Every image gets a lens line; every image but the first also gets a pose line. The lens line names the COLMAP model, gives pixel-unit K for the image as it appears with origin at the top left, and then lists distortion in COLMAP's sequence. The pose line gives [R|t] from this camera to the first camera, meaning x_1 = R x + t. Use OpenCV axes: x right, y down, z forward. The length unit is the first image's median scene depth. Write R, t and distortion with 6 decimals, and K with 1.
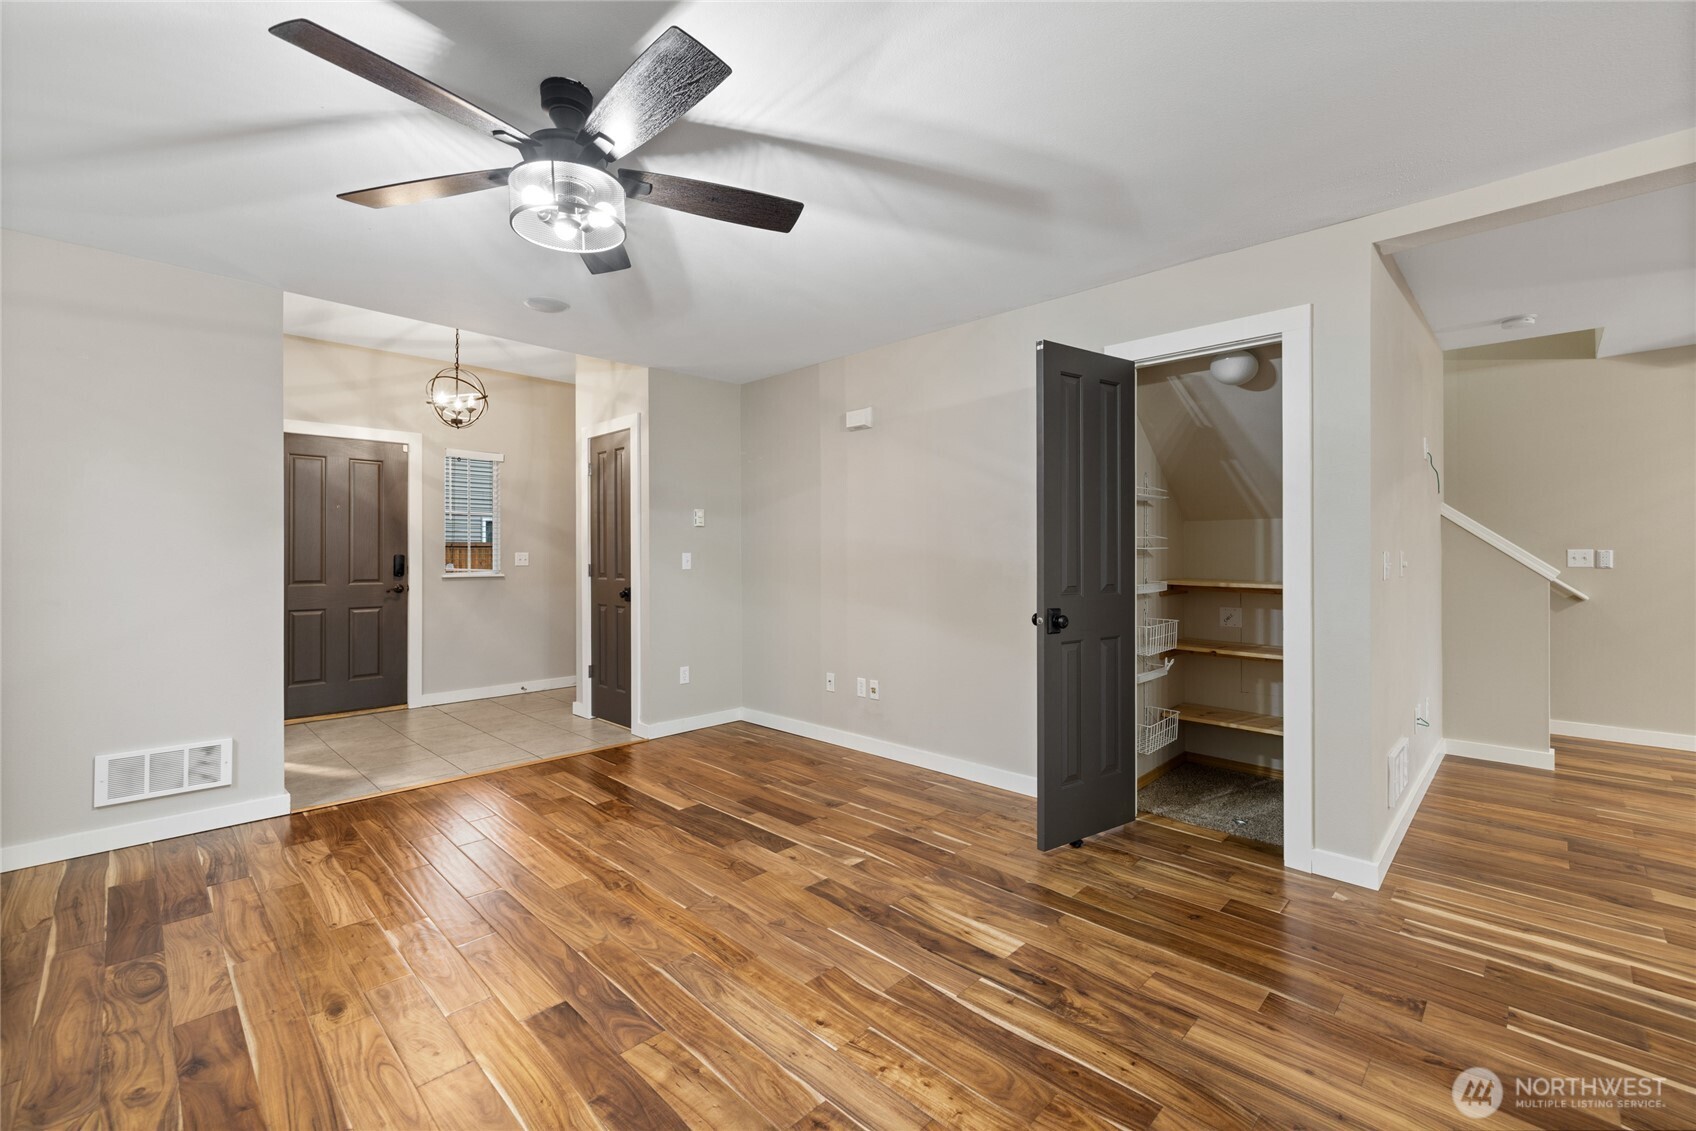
lens RADIAL K [[713.9, 0, 835.4], [0, 713.9, 550.2], [0, 0, 1]] dist [0.001073, 0.000734]
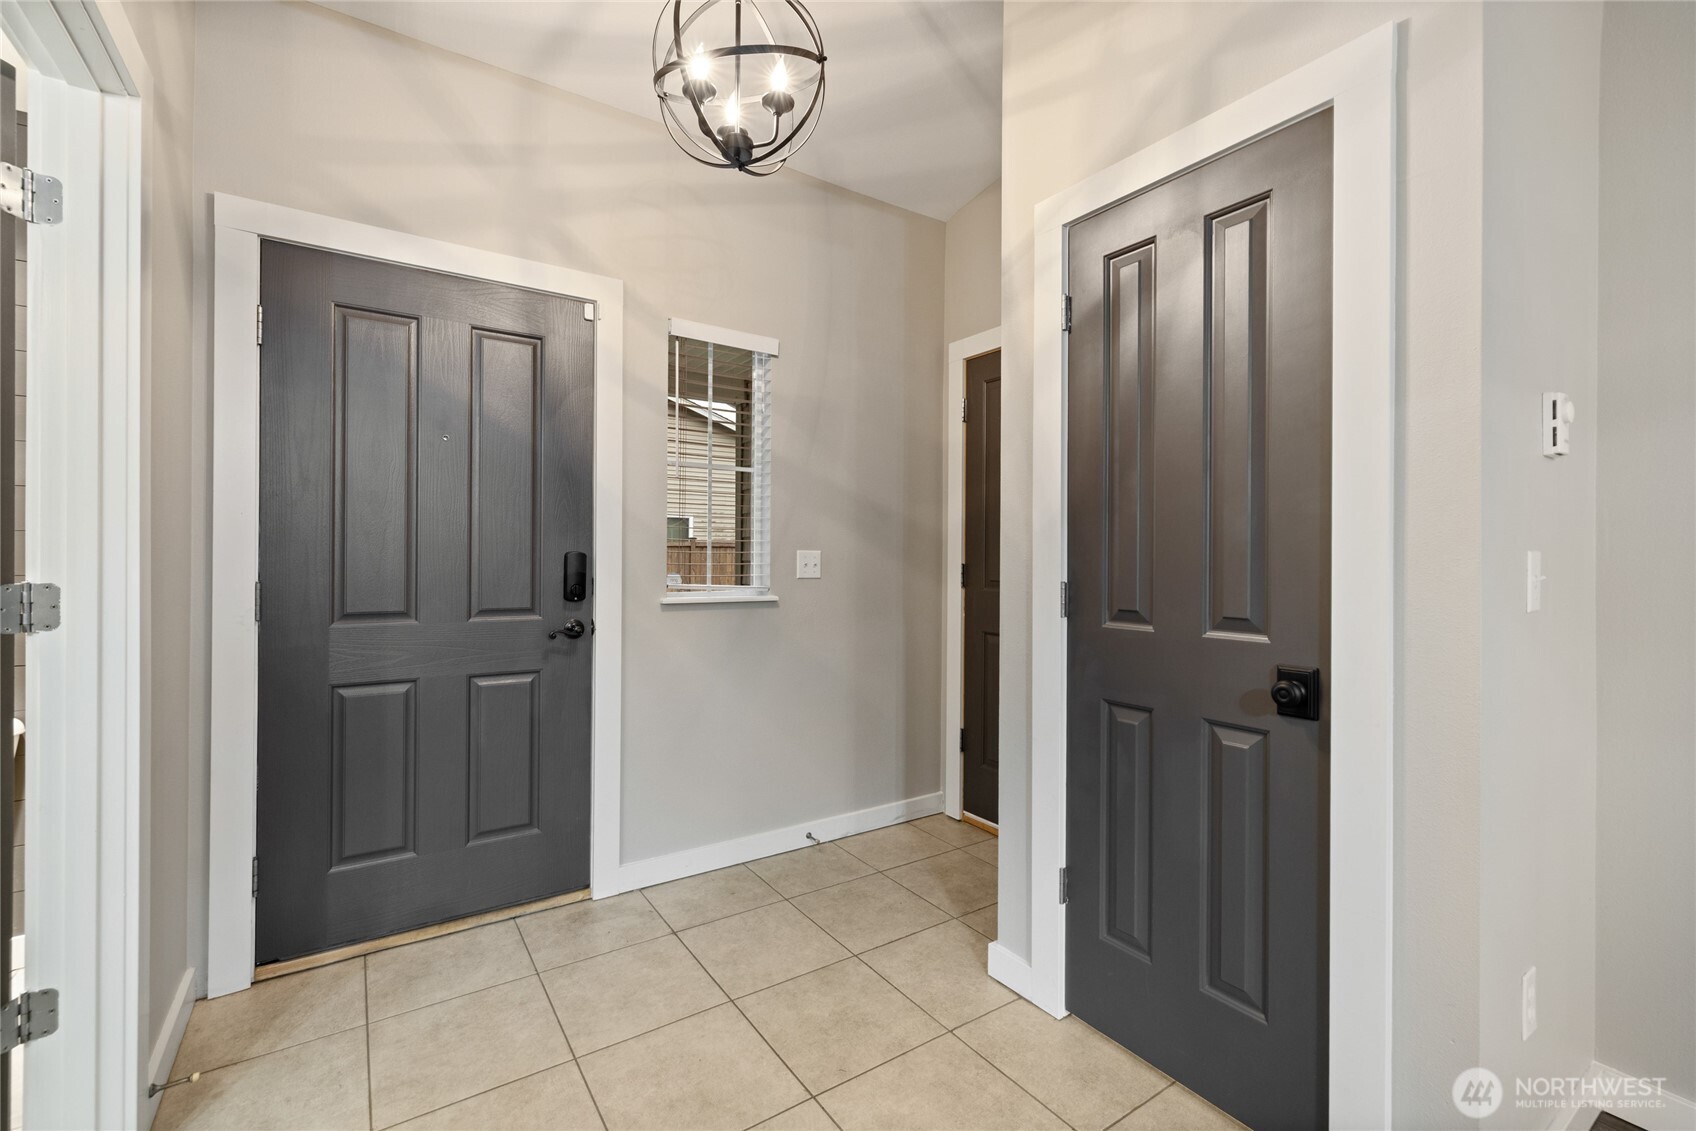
lens RADIAL K [[713.9, 0, 829.6], [0, 713.9, 562.4], [0, 0, 1]] dist [0.001073, 0.000734]
pose [[0.979552, 0.010110, -0.200937, -0.368374], [-0.008238, 0.999915, 0.010153, 0.006680], [0.201022, -0.008290, 0.979552, 0.599873]]
